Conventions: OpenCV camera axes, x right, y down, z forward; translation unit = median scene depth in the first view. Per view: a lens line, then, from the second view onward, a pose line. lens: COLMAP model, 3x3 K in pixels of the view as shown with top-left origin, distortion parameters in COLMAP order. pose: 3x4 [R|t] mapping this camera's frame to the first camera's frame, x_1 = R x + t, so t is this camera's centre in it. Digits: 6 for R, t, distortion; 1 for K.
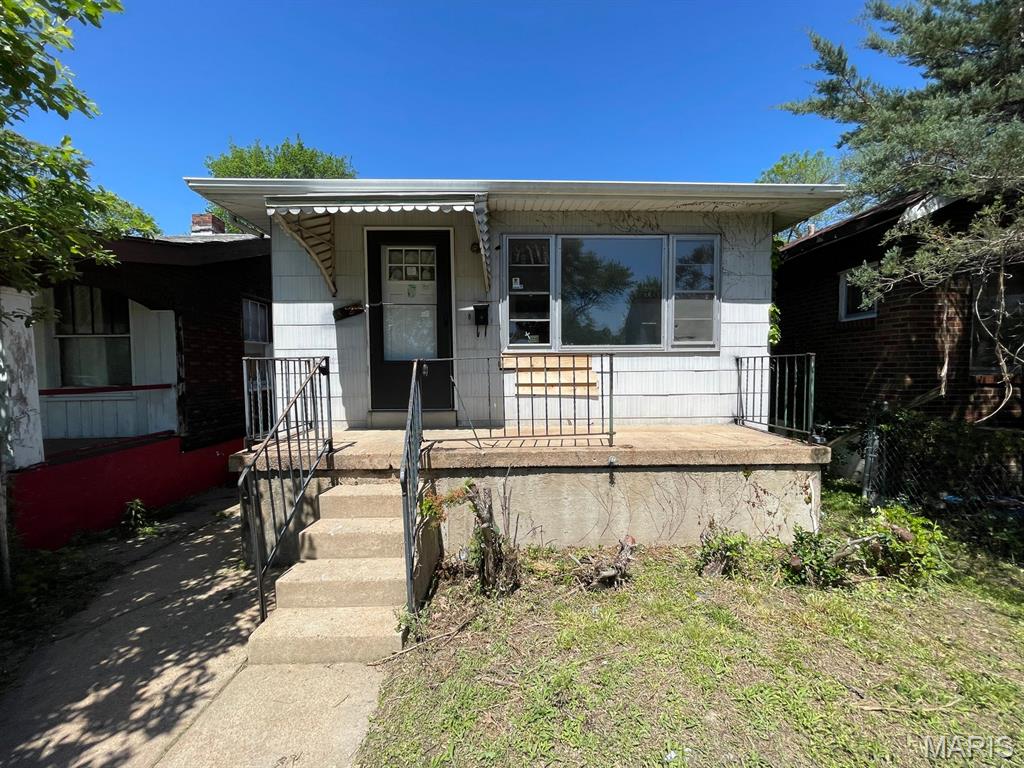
lens RADIAL K [[411.0, 0, 514.7], [0, 411.0, 387.0], [0, 0, 1]] dist [-0.000884, 0.000486]
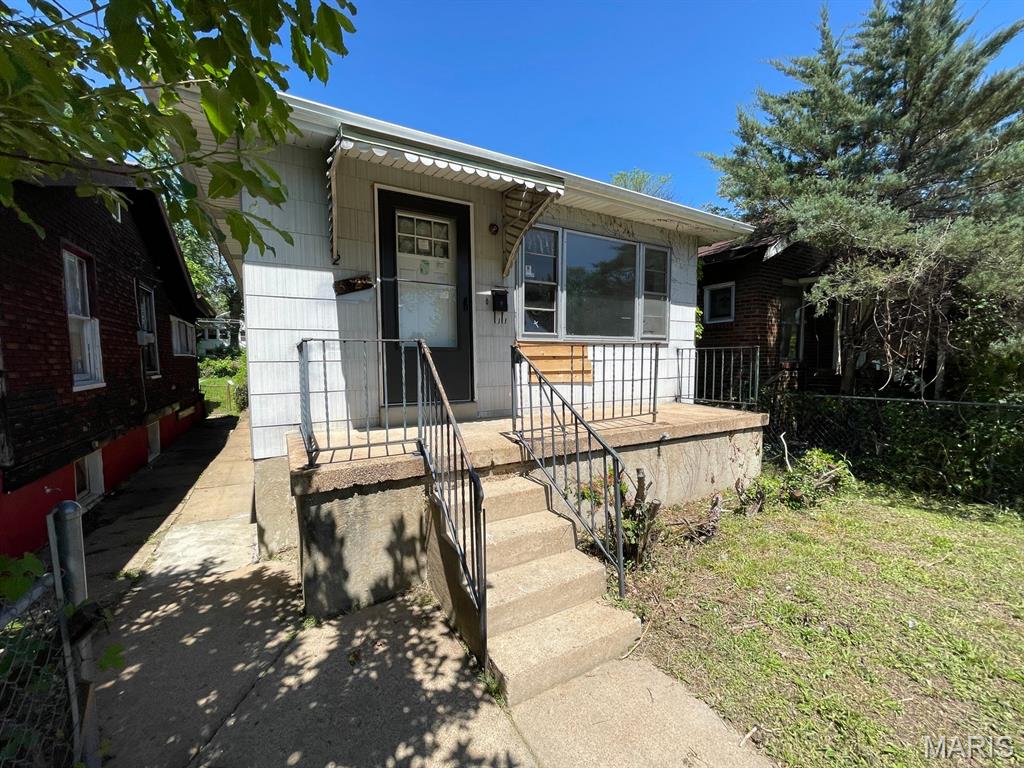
lens RADIAL K [[411.0, 0, 513.6], [0, 411.0, 386.4], [0, 0, 1]] dist [-0.000884, 0.000486]
pose [[0.880192, -0.028387, 0.473768, -0.508927], [0.019600, 0.999532, 0.023475, 0.003202], [-0.474212, -0.011376, 0.880337, 0.136025]]
